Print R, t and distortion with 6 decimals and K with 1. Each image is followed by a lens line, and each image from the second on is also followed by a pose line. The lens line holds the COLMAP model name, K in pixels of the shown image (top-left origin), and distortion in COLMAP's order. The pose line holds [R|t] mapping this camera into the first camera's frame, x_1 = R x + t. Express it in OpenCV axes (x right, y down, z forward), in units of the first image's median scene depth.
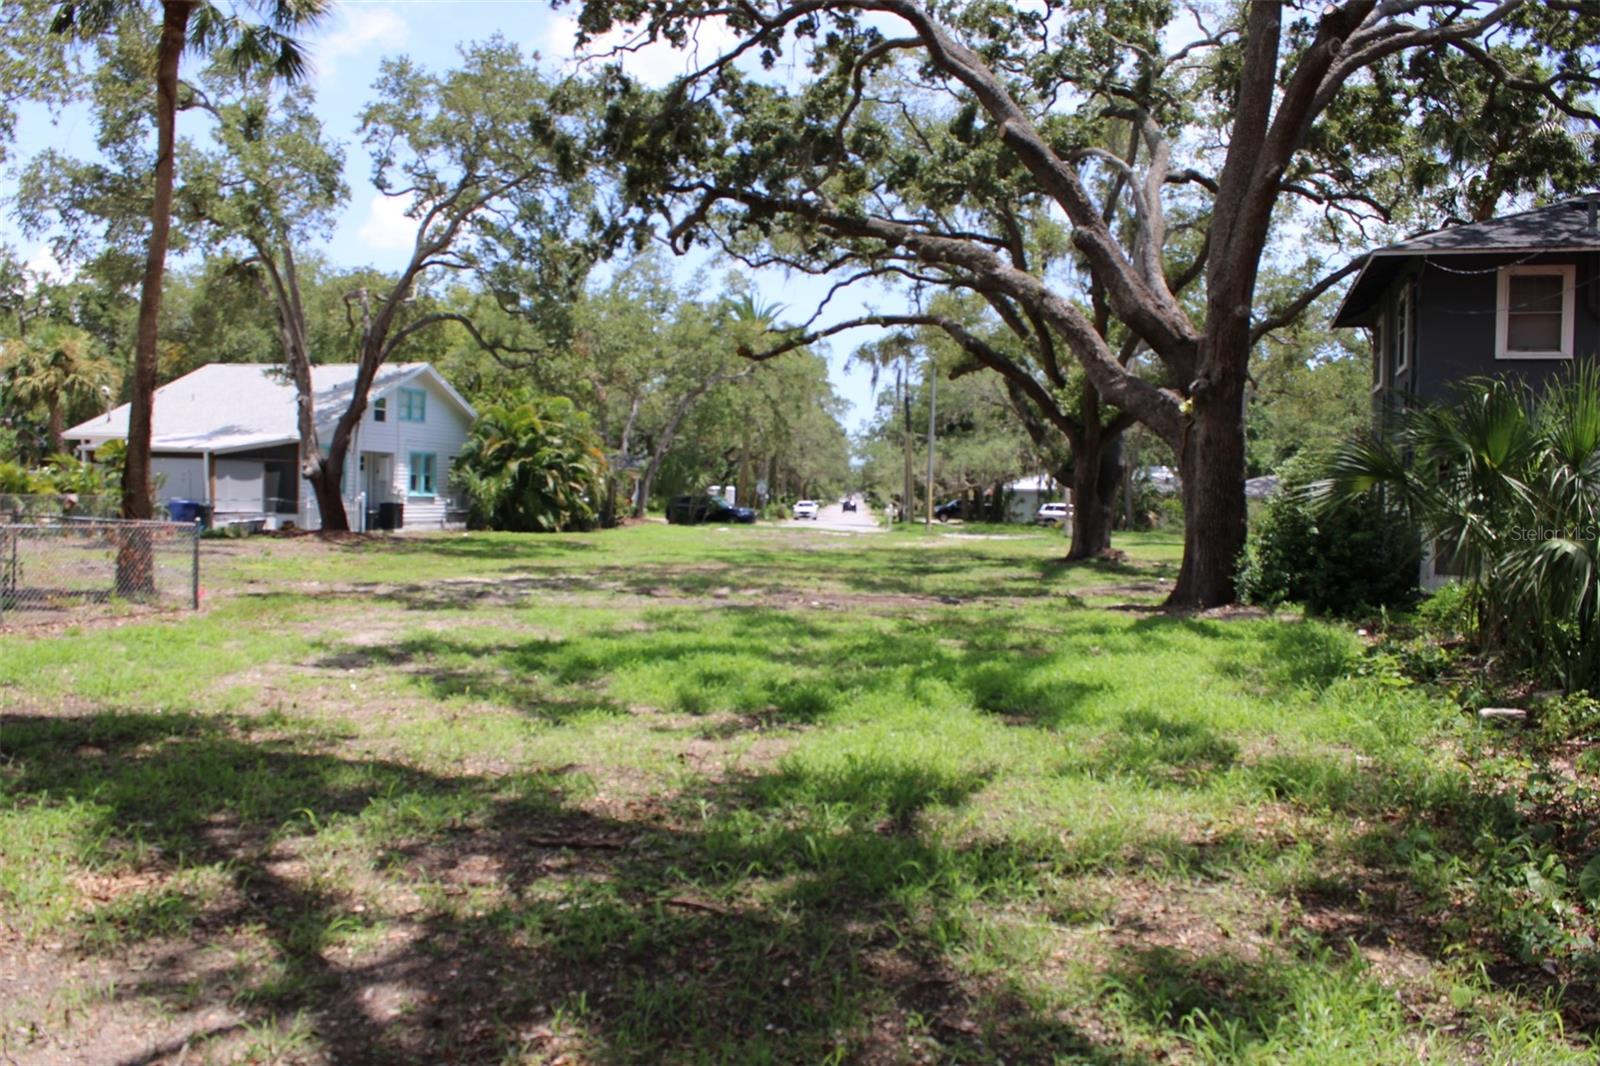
lens RADIAL K [[1354.0, 0, 785.9], [0, 1354.0, 529.7], [0, 0, 1]] dist [-0.163636, 0.146206]
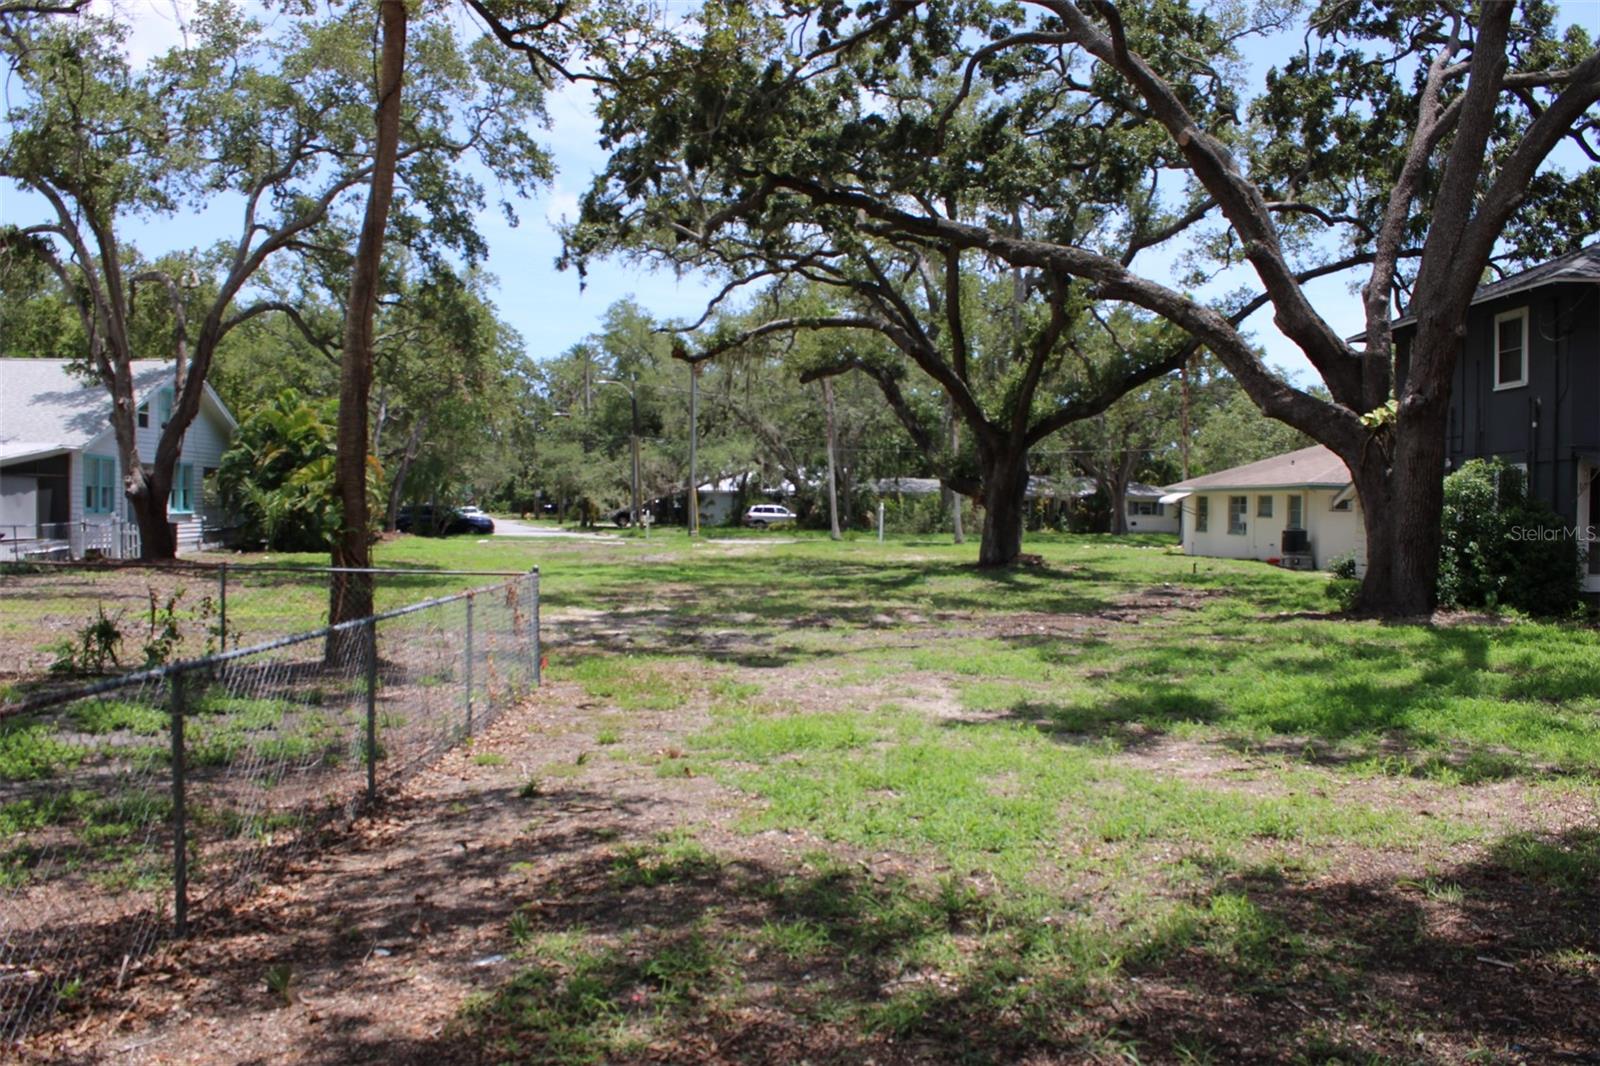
lens RADIAL K [[1354.0, 0, 793.2], [0, 1354.0, 539.4], [0, 0, 1]] dist [-0.163636, 0.146206]
pose [[0.943946, -0.027867, 0.328920, -0.180722], [0.025333, 0.999607, 0.011988, -0.008980], [-0.329125, -0.002983, 0.944282, 0.069523]]
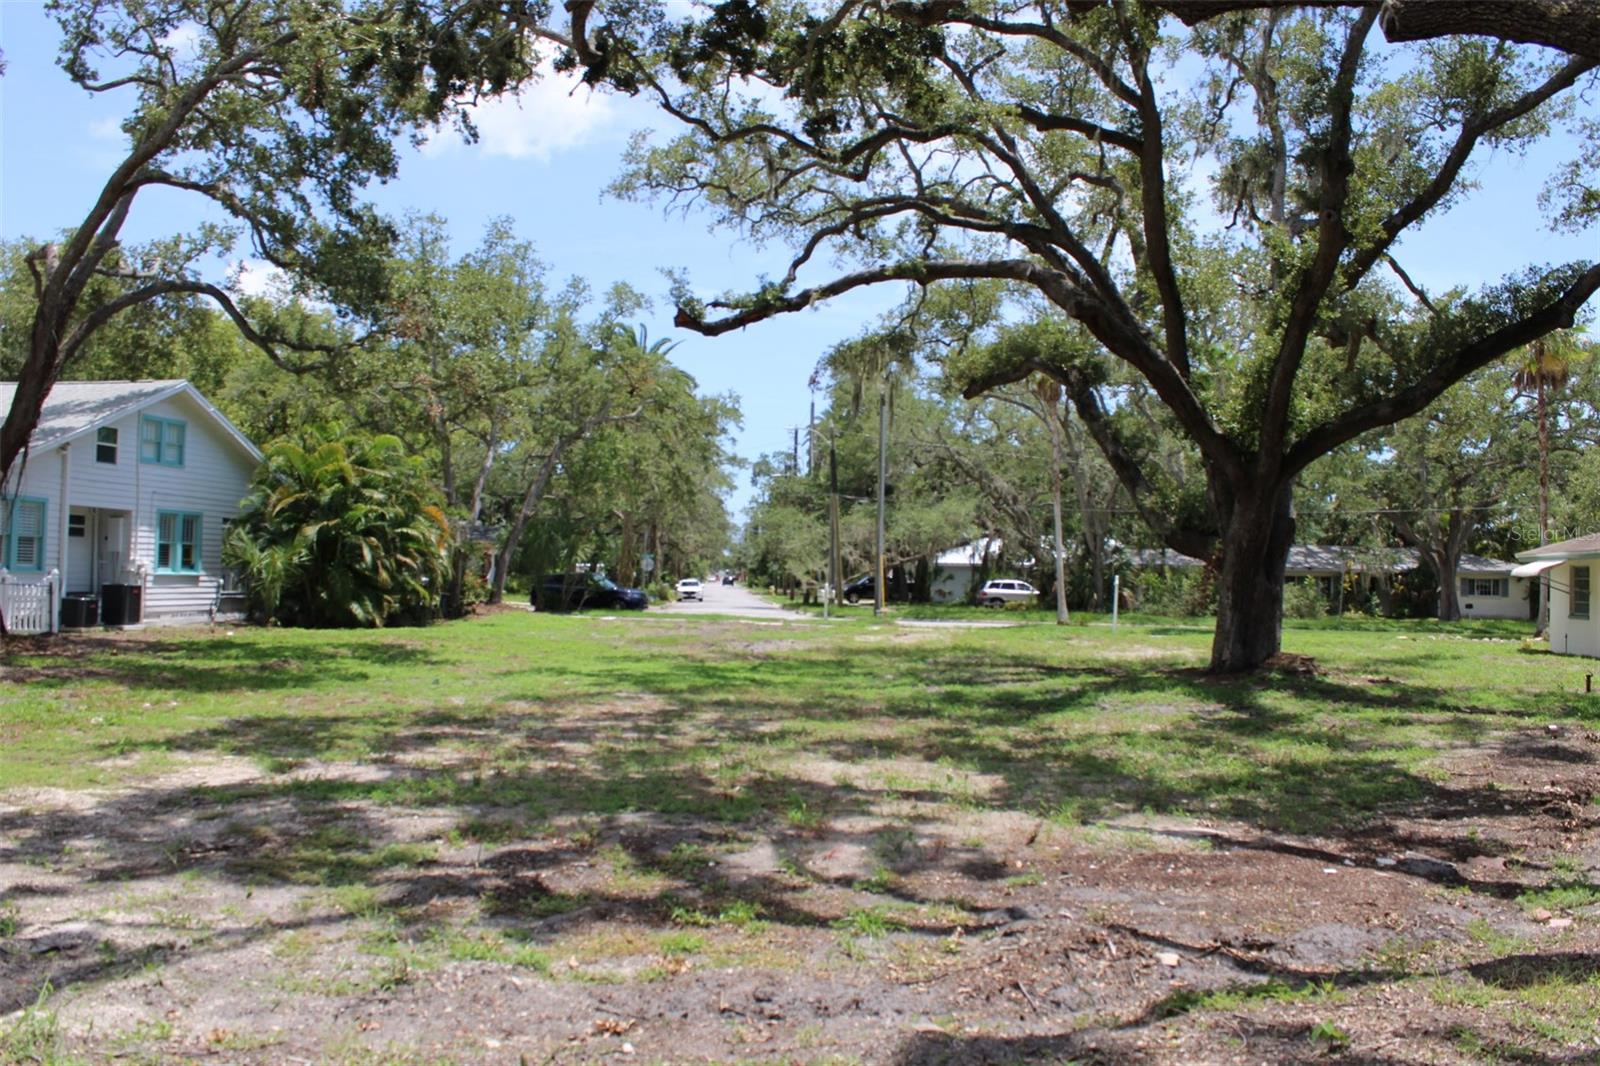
lens RADIAL K [[1354.0, 0, 806.4], [0, 1354.0, 526.4], [0, 0, 1]] dist [-0.163636, 0.146206]
pose [[0.992823, -0.002987, 0.119559, -0.033387], [0.010148, 0.998187, -0.059332, -0.006937], [-0.119165, 0.060119, 0.991053, 0.298061]]
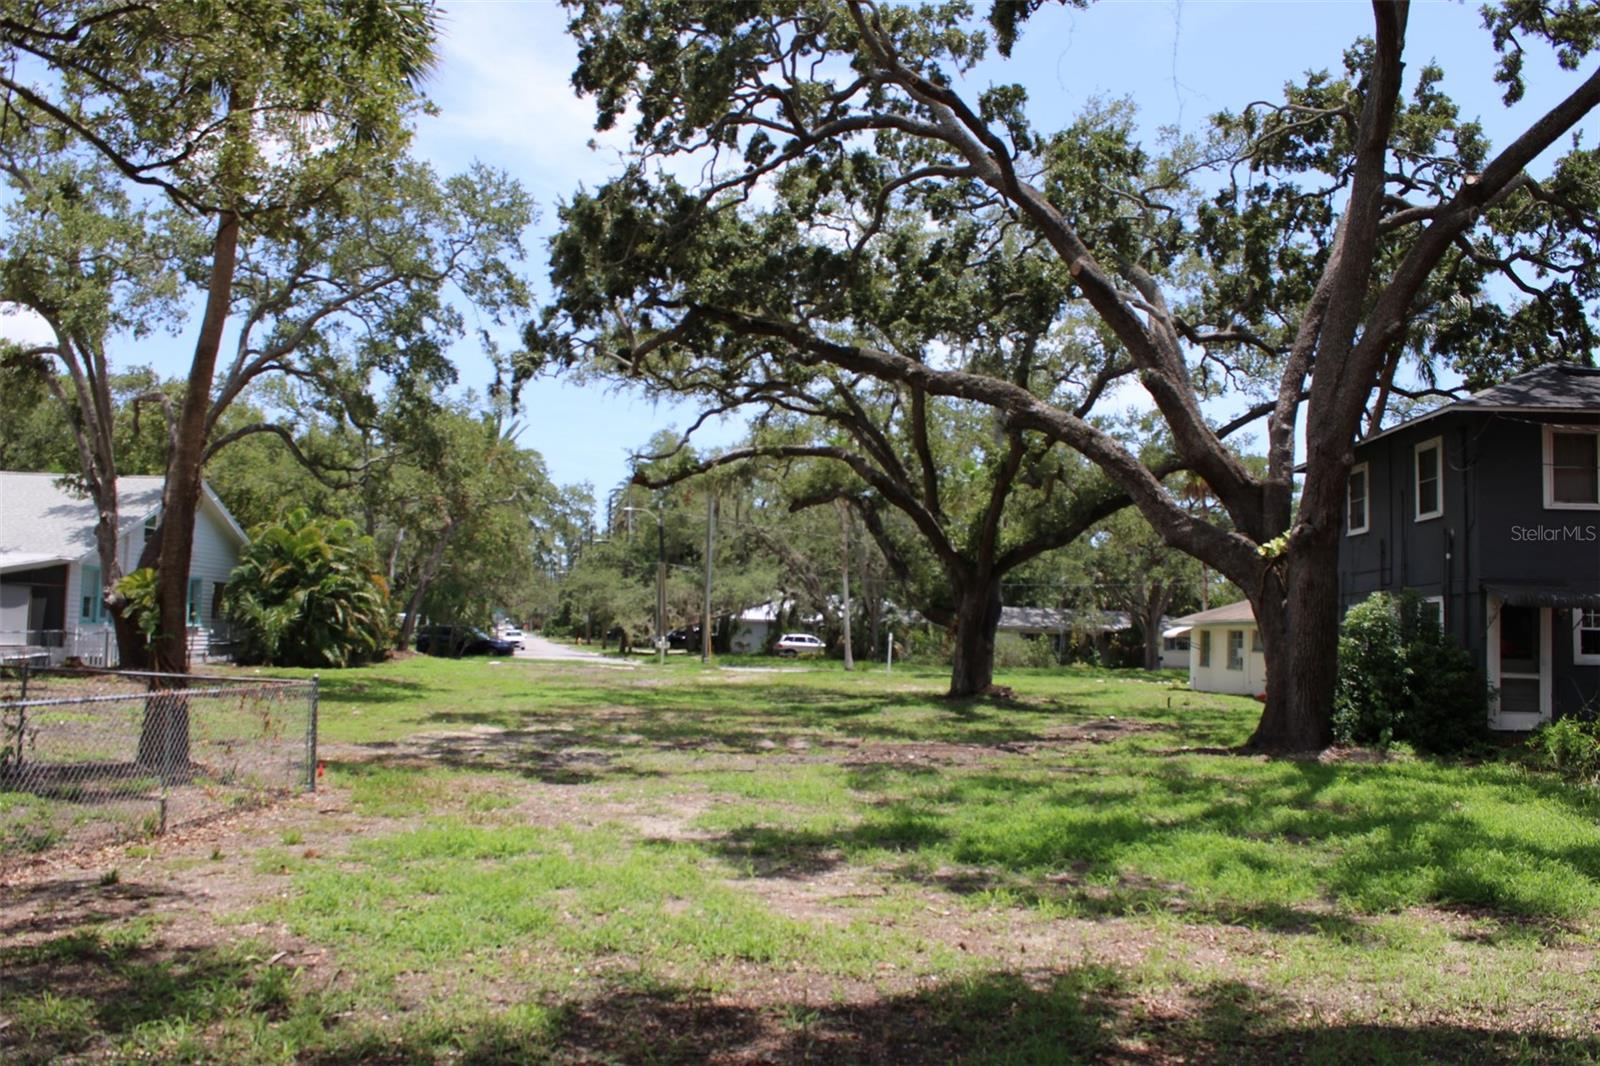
lens RADIAL K [[1354.0, 0, 797.0], [0, 1354.0, 538.8], [0, 0, 1]] dist [-0.163636, 0.146206]
pose [[0.961014, 0.018751, 0.275862, -0.125995], [0.005274, 0.996273, -0.086092, -0.006018], [-0.276448, 0.084191, 0.957334, 0.049908]]
